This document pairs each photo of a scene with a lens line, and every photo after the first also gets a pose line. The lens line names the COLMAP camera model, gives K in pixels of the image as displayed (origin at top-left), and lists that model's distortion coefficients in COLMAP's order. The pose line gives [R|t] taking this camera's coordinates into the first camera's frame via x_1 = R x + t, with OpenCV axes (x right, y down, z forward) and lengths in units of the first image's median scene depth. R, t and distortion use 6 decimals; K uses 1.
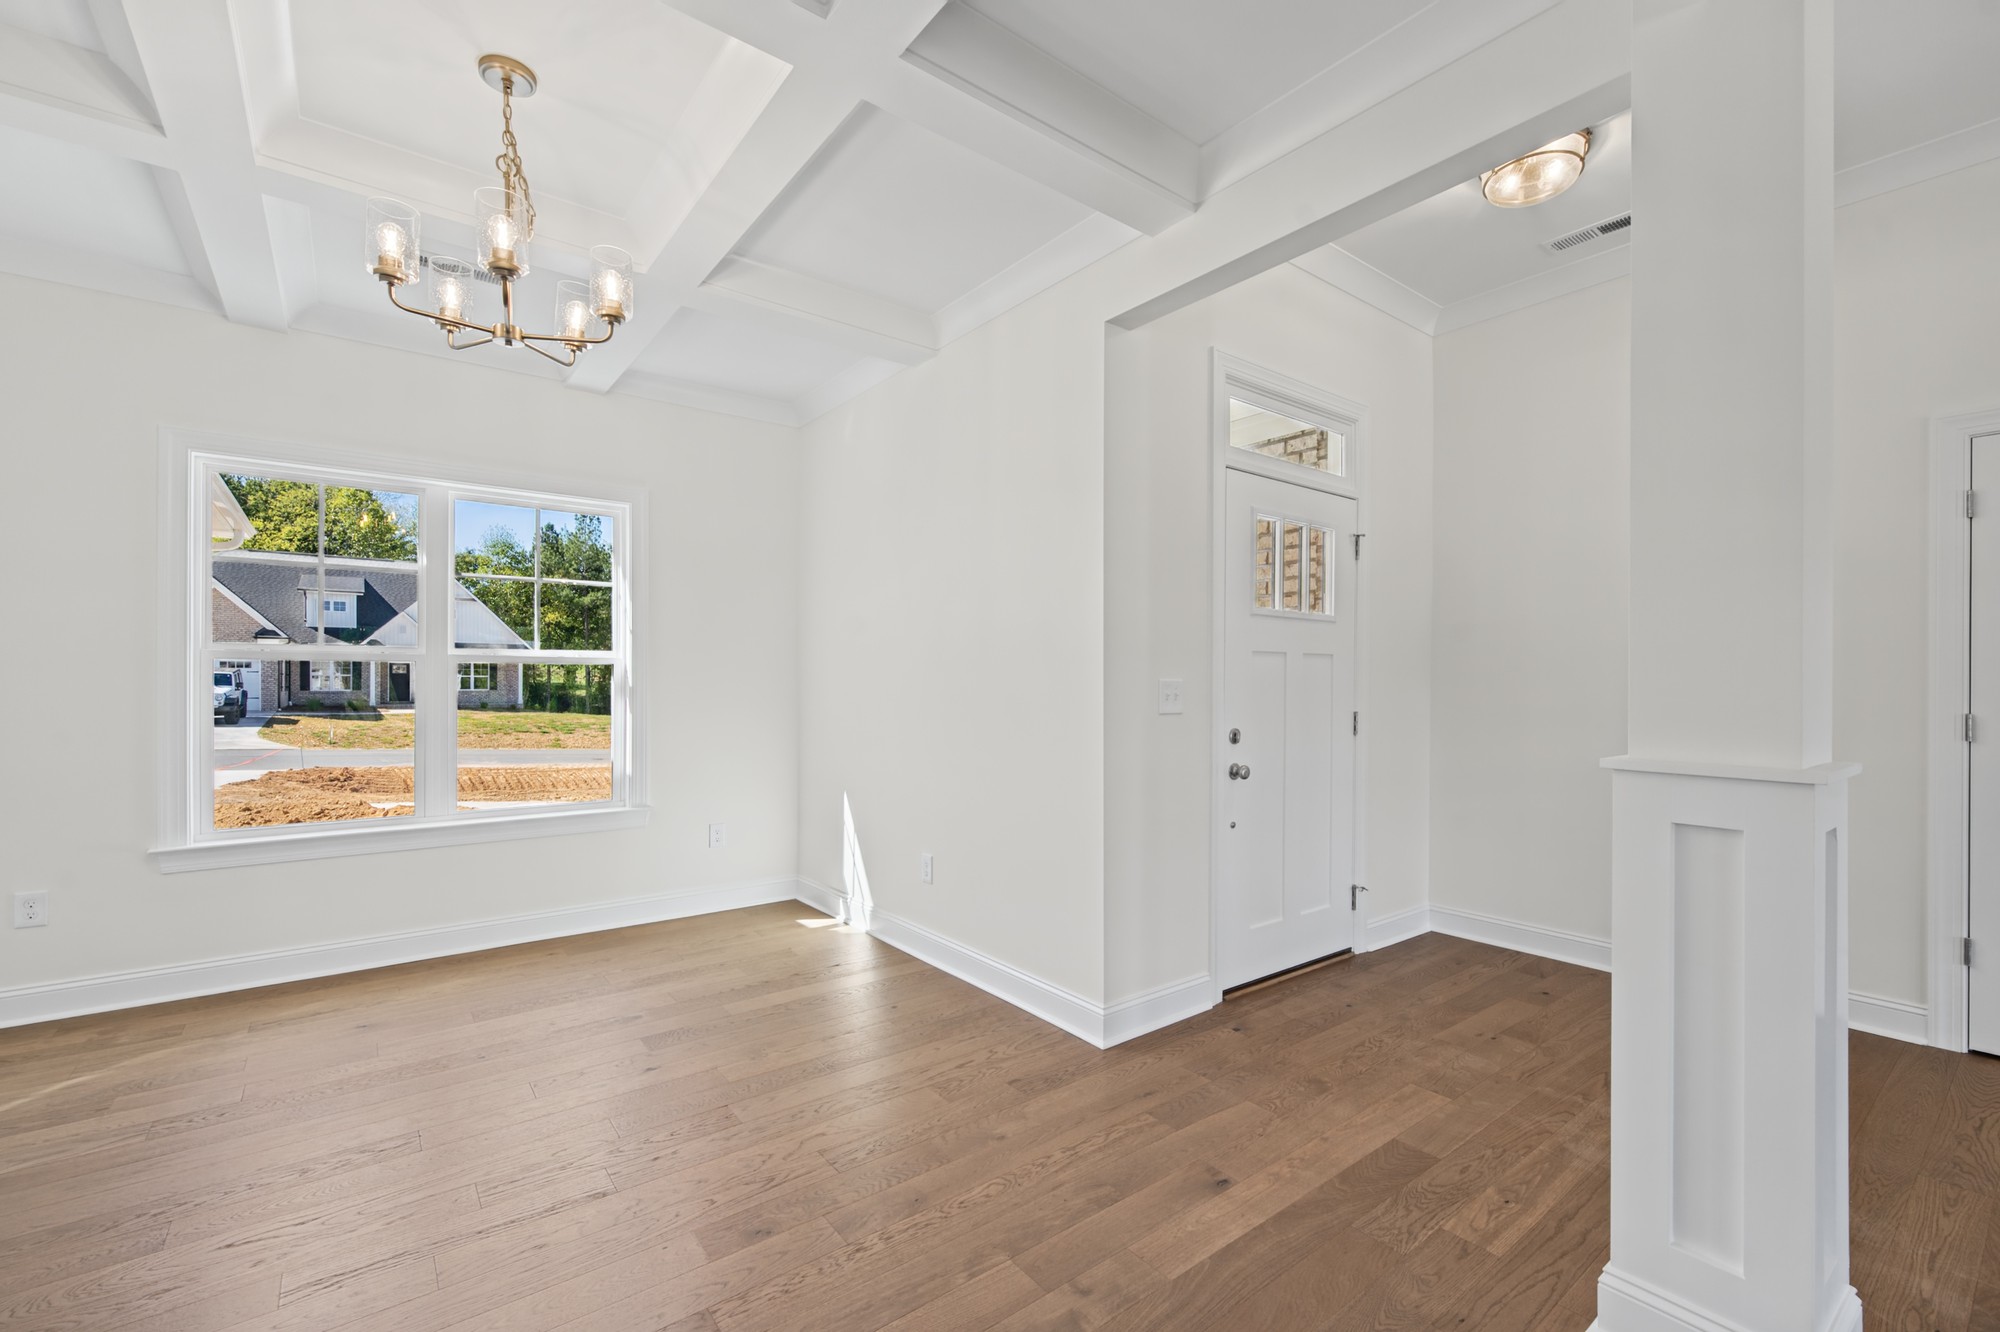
lens RADIAL K [[821.7, 0, 1005.1], [0, 821.7, 685.2], [0, 0, 1]] dist [-0.001506, -0.000224]
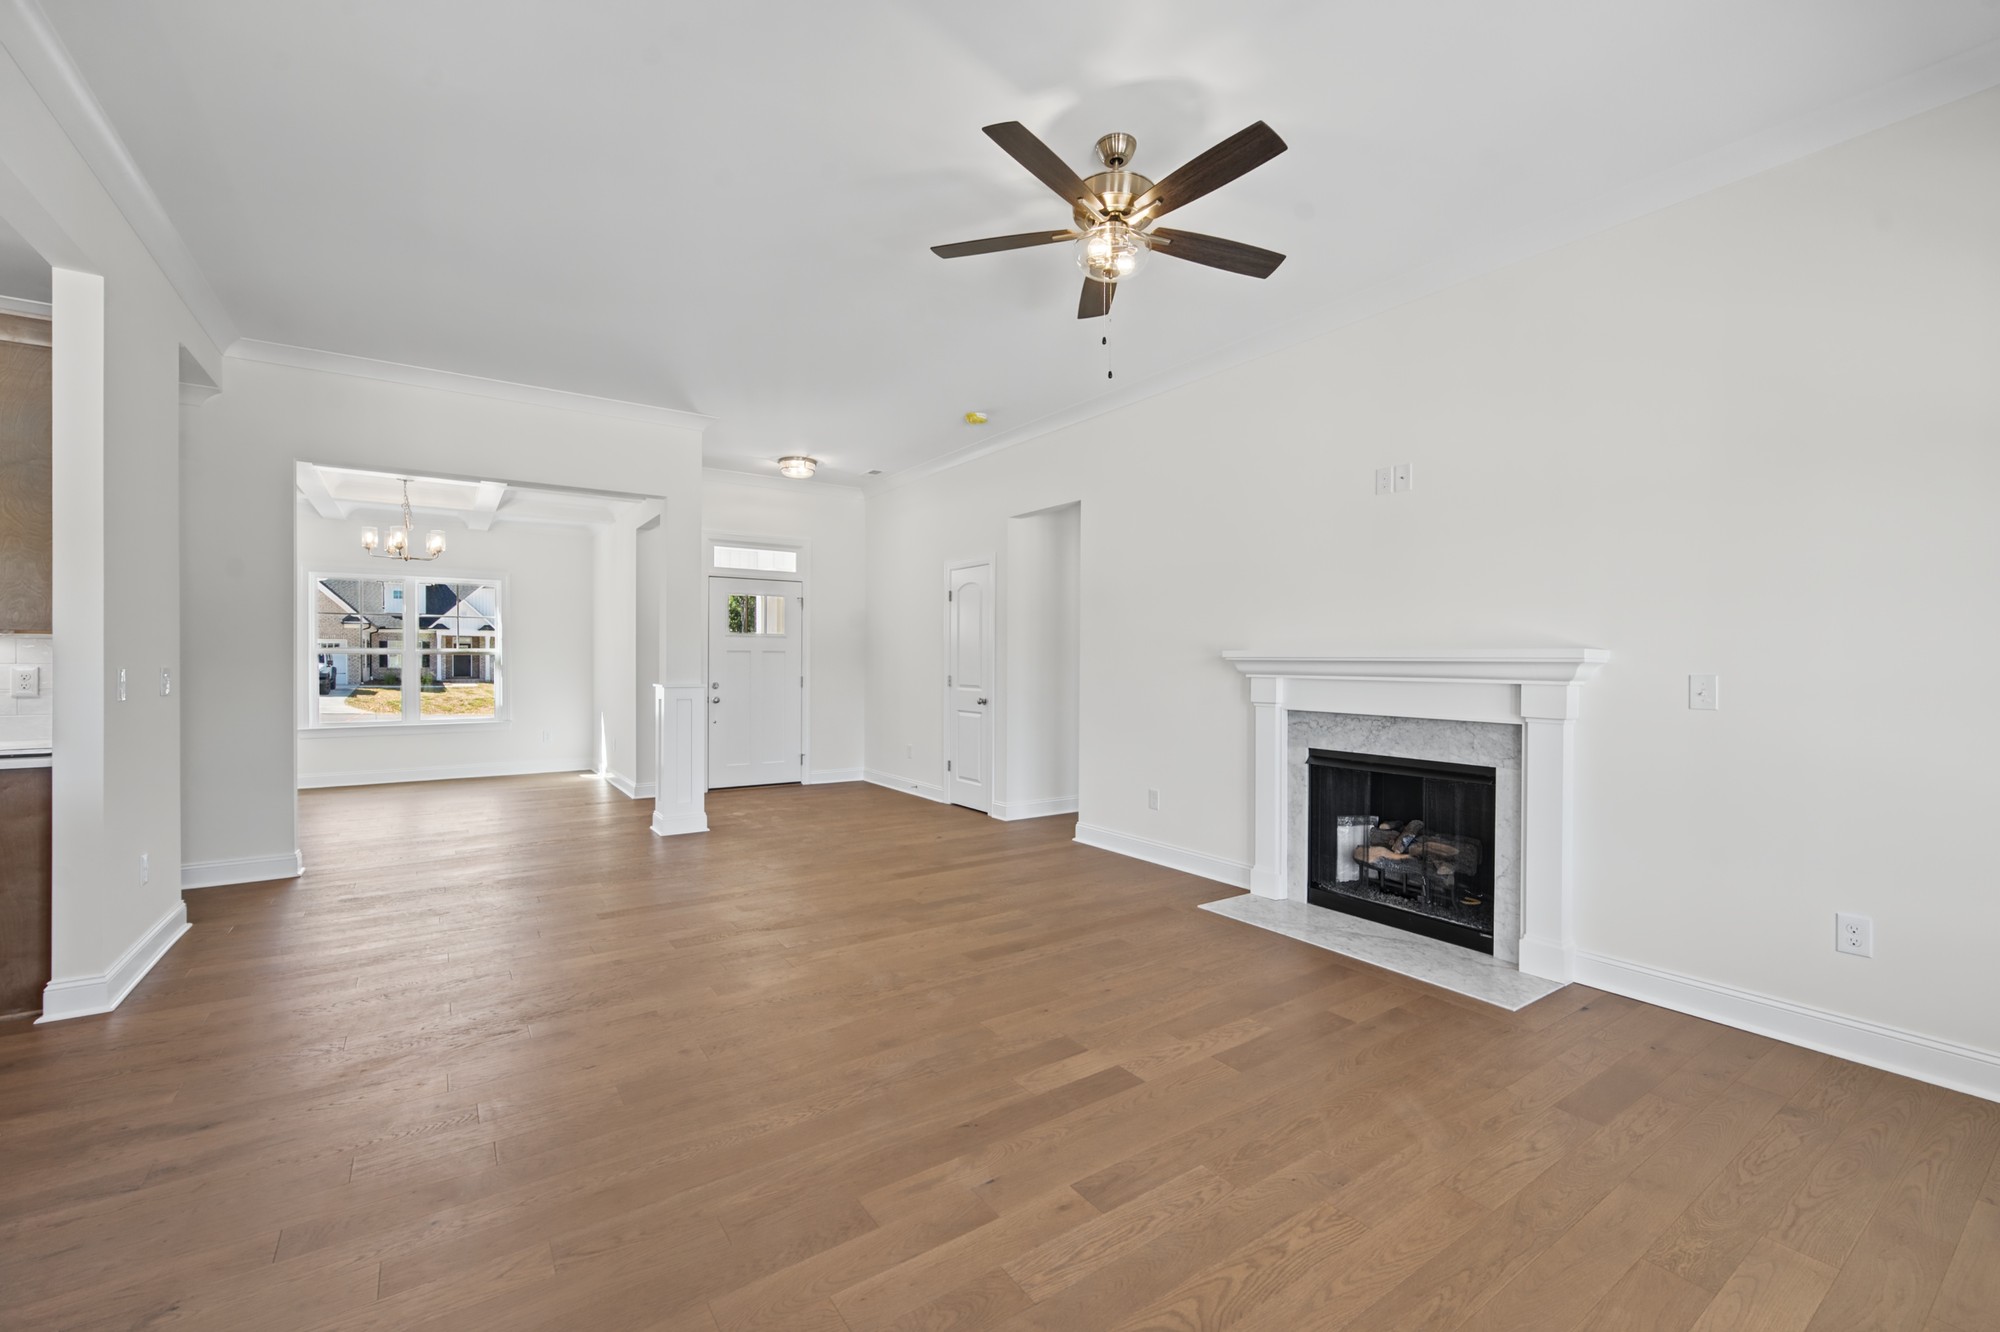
lens RADIAL K [[802.8, 0, 1005.1], [0, 802.8, 668.6], [0, 0, 1]] dist [0.001297, 0.000070]
pose [[0.998616, 0.001476, -0.052581, 0.132849], [-0.001130, 0.999977, 0.006615, -0.000612], [0.052590, -0.006547, 0.998595, -0.141581]]
